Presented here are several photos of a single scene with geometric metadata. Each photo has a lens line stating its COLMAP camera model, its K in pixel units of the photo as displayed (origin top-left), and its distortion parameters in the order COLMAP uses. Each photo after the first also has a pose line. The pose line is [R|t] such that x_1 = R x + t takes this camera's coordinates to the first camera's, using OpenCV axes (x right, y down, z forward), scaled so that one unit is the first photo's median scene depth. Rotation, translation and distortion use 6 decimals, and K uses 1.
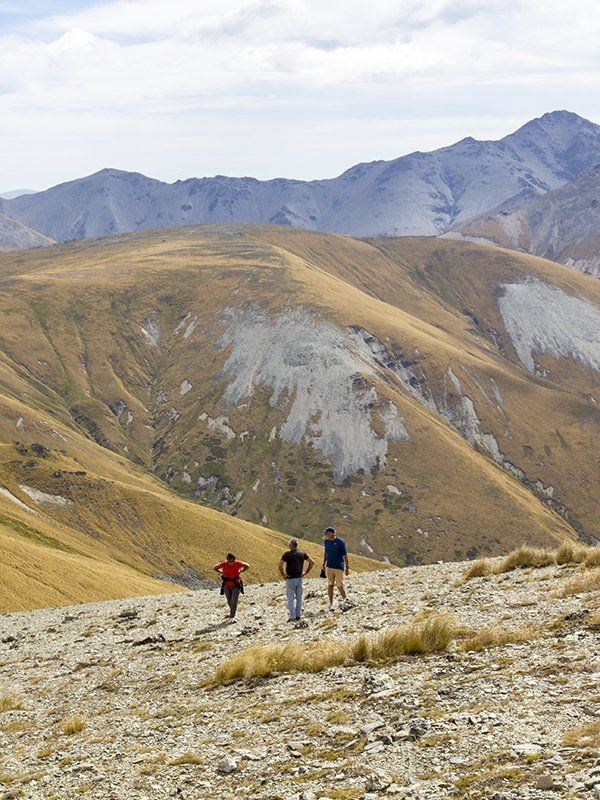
lens RADIAL K [[4236.6, 0, 300.4], [0, 4236.6, 400.6], [0, 0, 1]] dist [0.539563, 0.000000]
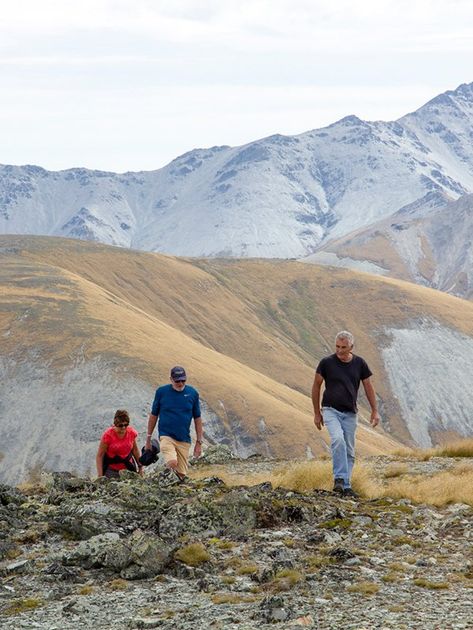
lens RADIAL K [[3336.3, 0, 236.5], [0, 3336.3, 313.9], [0, 0, 1]] dist [0.539563, 0.000000]
pose [[0.996382, 0.019704, 0.082671, -0.023478], [-0.015477, 0.998555, -0.051464, -0.001164], [-0.083566, 0.049999, 0.995247, 0.456653]]
